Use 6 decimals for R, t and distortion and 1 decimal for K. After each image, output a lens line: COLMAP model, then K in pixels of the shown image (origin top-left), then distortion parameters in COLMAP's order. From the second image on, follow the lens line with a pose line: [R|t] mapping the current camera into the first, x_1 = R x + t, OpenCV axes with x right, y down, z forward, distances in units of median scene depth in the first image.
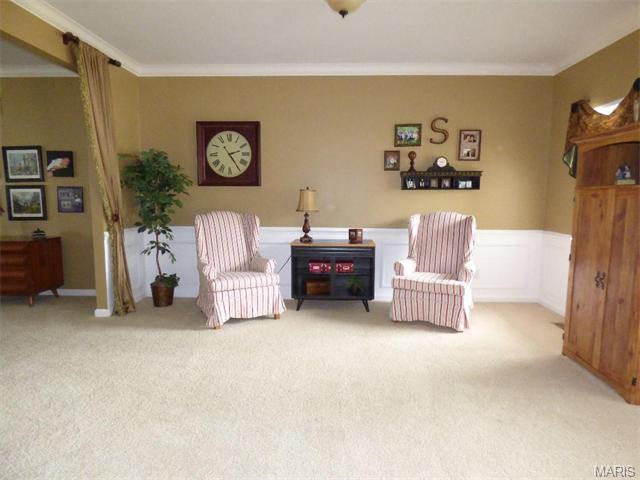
lens RADIAL K [[396.8, 0, 318.8], [0, 396.8, 239.9], [0, 0, 1]] dist [-0.008628, 0.006639]
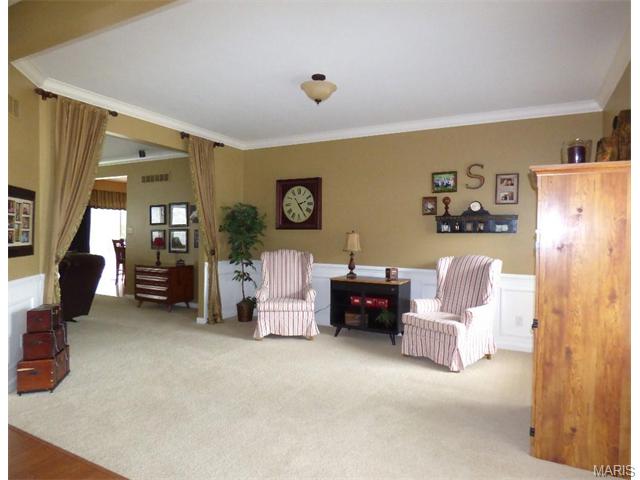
lens RADIAL K [[396.8, 0, 323.1], [0, 396.8, 241.2], [0, 0, 1]] dist [-0.008628, 0.006639]
pose [[0.900071, 0.012679, -0.435560, 0.408074], [-0.054515, 0.995000, -0.083690, 0.000326], [0.432321, 0.099071, 0.896261, -0.079908]]
